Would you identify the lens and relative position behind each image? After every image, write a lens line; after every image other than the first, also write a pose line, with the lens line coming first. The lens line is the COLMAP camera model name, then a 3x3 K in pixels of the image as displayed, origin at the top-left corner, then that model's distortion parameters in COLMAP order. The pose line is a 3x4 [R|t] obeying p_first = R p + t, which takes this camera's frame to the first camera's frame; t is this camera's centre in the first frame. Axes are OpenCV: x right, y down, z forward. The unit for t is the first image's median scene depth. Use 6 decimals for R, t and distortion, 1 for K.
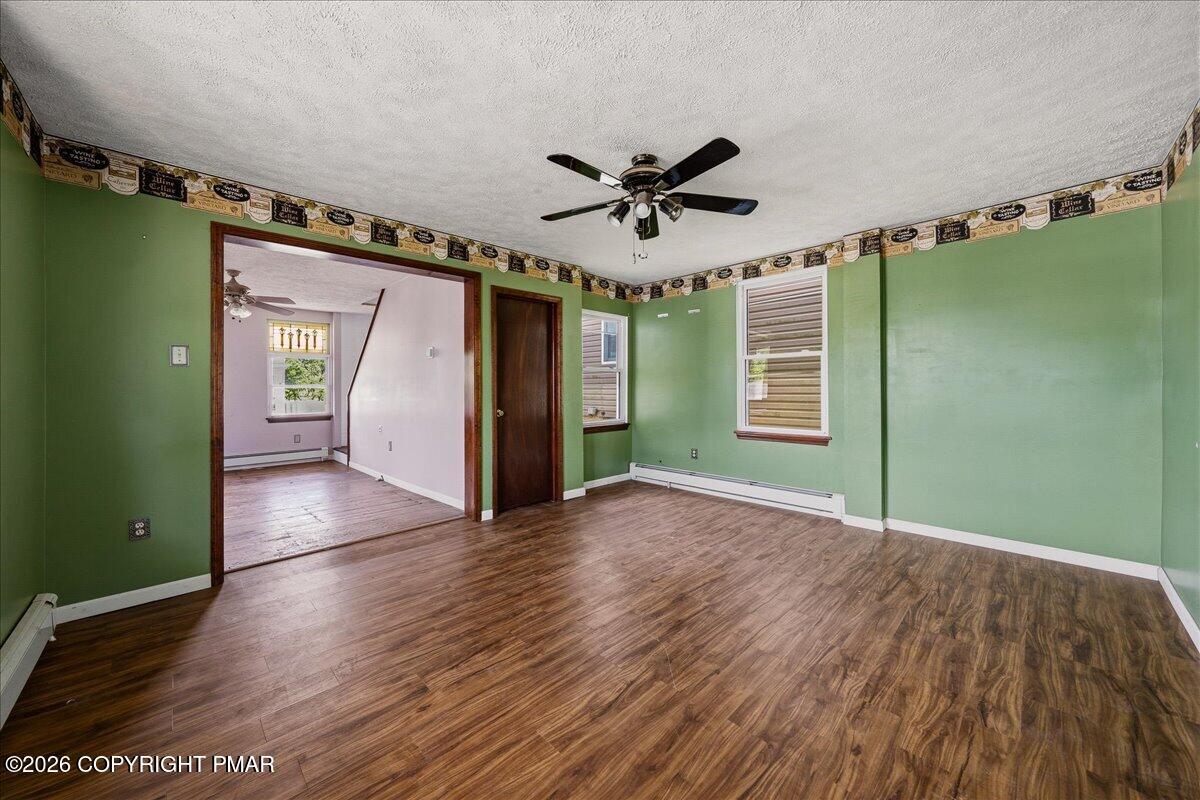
lens RADIAL K [[436.2, 0, 620.3], [0, 436.2, 384.3], [0, 0, 1]] dist [-0.002845, -0.000623]
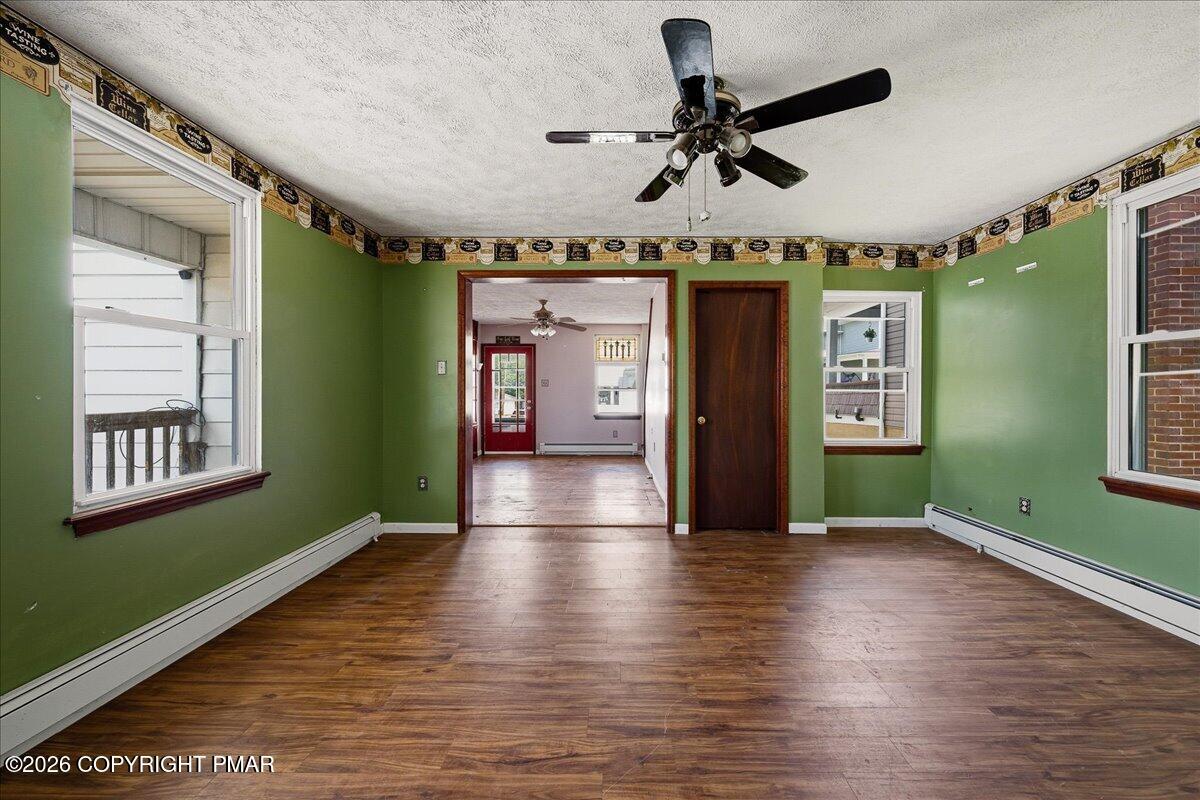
lens RADIAL K [[471.2, 0, 614.4], [0, 471.2, 390.8], [0, 0, 1]] dist [-0.002113, -0.000168]
pose [[0.700461, 0.006971, -0.713657, 0.304973], [-0.003603, 0.999974, 0.006232, -0.001231], [0.713682, -0.001794, 0.700468, 0.189993]]
